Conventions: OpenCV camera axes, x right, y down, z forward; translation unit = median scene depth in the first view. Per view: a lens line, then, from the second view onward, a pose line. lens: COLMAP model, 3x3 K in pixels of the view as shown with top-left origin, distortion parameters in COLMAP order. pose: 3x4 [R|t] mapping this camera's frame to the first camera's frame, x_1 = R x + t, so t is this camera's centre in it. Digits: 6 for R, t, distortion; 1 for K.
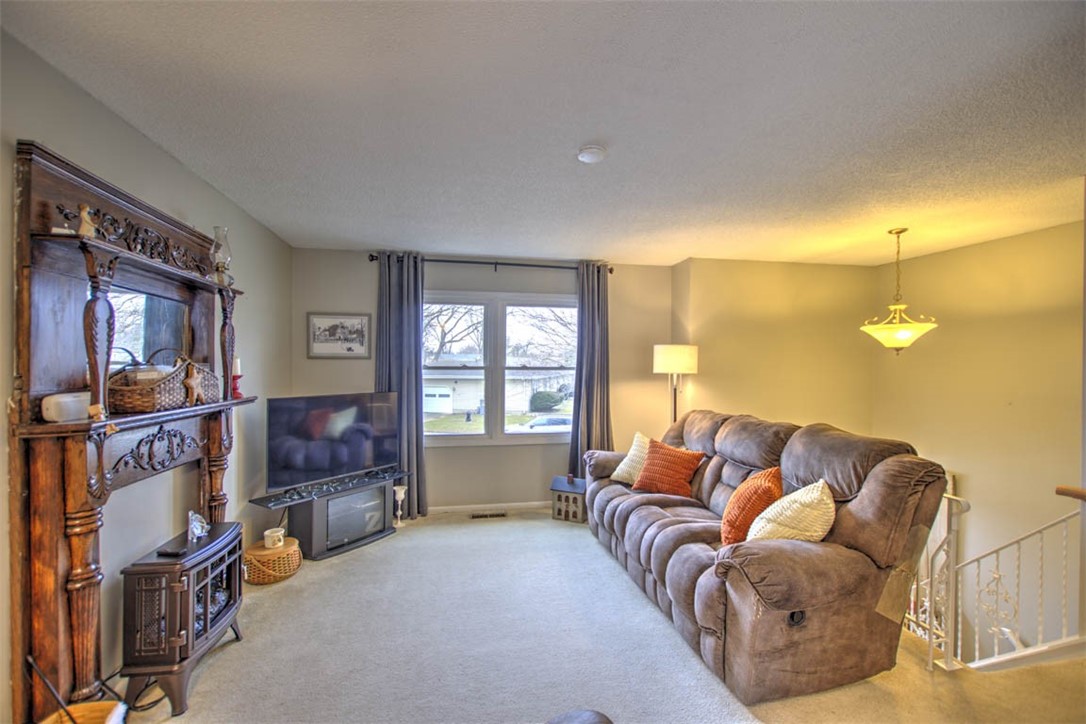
lens RADIAL K [[467.8, 0, 539.5], [0, 467.8, 365.7], [0, 0, 1]] dist [-0.000142, -0.000061]
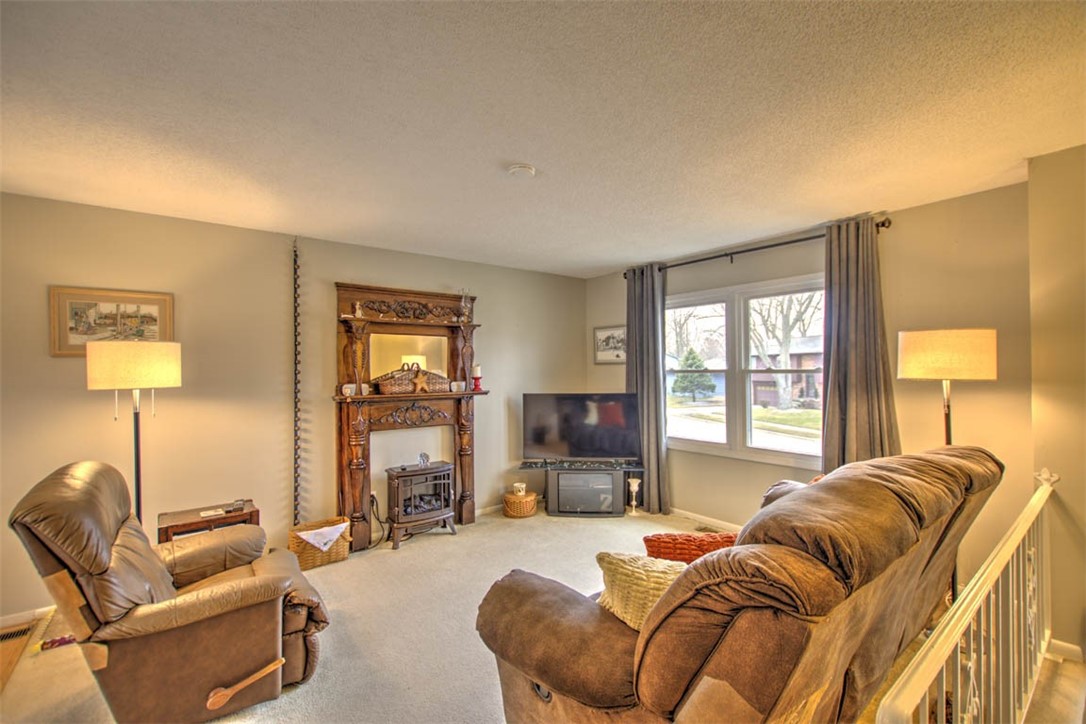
lens RADIAL K [[467.8, 0, 540.8], [0, 467.8, 368.3], [0, 0, 1]] dist [-0.000142, -0.000061]
pose [[0.464855, -0.008907, -0.885342, 0.557927], [0.010251, 0.999937, -0.004678, -0.000286], [0.885327, -0.006901, 0.464917, 0.281865]]
